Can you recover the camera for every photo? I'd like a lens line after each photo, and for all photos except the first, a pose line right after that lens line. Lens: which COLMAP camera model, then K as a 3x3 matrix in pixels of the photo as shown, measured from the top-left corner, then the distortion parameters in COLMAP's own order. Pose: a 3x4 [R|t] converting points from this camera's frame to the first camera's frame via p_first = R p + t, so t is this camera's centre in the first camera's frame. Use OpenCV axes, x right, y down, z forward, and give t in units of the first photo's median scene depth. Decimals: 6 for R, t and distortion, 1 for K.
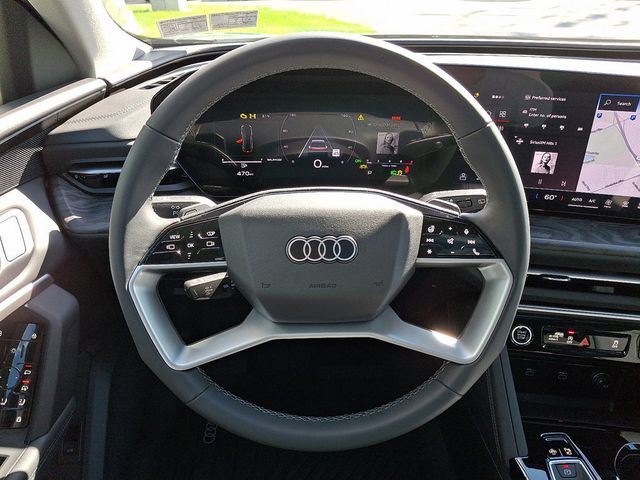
lens RADIAL K [[462.4, 0, 320.0], [0, 462.4, 240.0], [0, 0, 1]] dist [-0.000008, 0.059991]
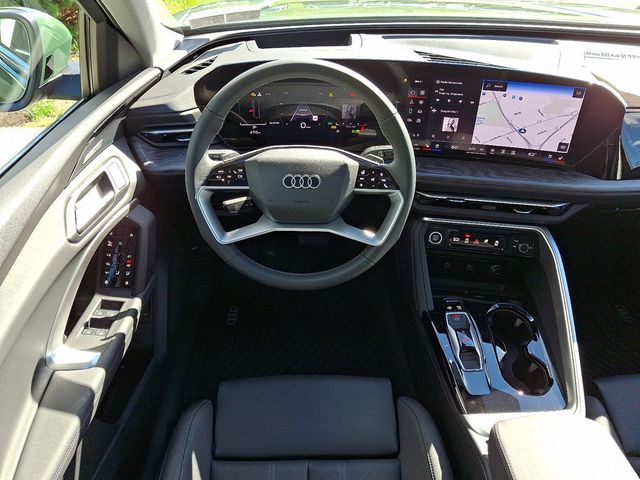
lens RADIAL K [[462.4, 0, 320.0], [0, 462.4, 240.0], [0, 0, 1]] dist [-0.000008, 0.059991]
pose [[0.999888, -0.003074, -0.014618, 0.076603], [0.004798, 0.992832, 0.119421, 0.027829], [0.014146, -0.119478, 0.992736, -0.583146]]
